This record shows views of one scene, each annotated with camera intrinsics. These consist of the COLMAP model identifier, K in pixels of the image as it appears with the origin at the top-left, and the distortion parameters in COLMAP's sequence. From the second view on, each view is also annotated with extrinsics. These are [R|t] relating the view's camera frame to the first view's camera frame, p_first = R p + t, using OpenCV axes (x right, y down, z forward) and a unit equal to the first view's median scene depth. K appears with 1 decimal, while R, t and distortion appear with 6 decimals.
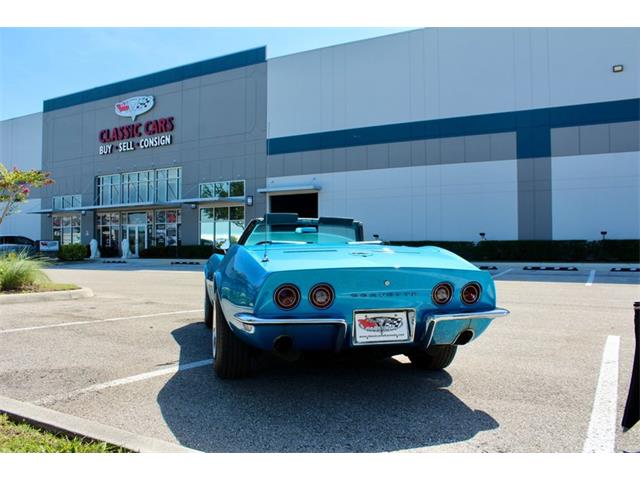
lens RADIAL K [[531.4, 0, 320.0], [0, 531.4, 240.0], [0, 0, 1]] dist [-0.168446, 0.146955]
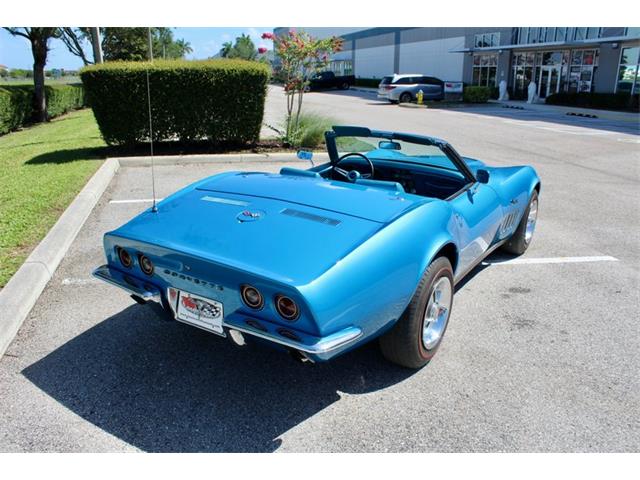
lens RADIAL K [[531.4, 0, 320.0], [0, 531.4, 240.0], [0, 0, 1]] dist [-0.168446, 0.146955]
pose [[0.682276, 0.228040, -0.694620, 0.341911], [-0.000511, 0.950258, 0.311462, -0.091365], [0.731095, -0.212148, 0.648455, 0.242253]]
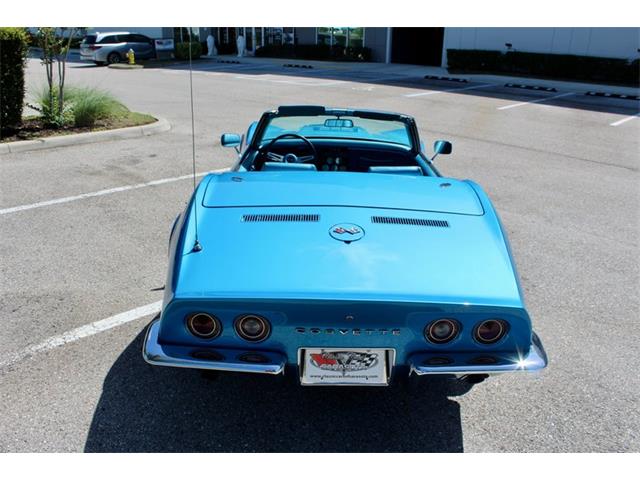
lens RADIAL K [[531.4, 0, 320.0], [0, 531.4, 240.0], [0, 0, 1]] dist [-0.168446, 0.146955]
pose [[0.969472, 0.108785, -0.219750, 0.089399], [-0.016883, 0.923686, 0.382779, -0.103751], [0.244620, -0.367383, 0.897324, 0.172296]]
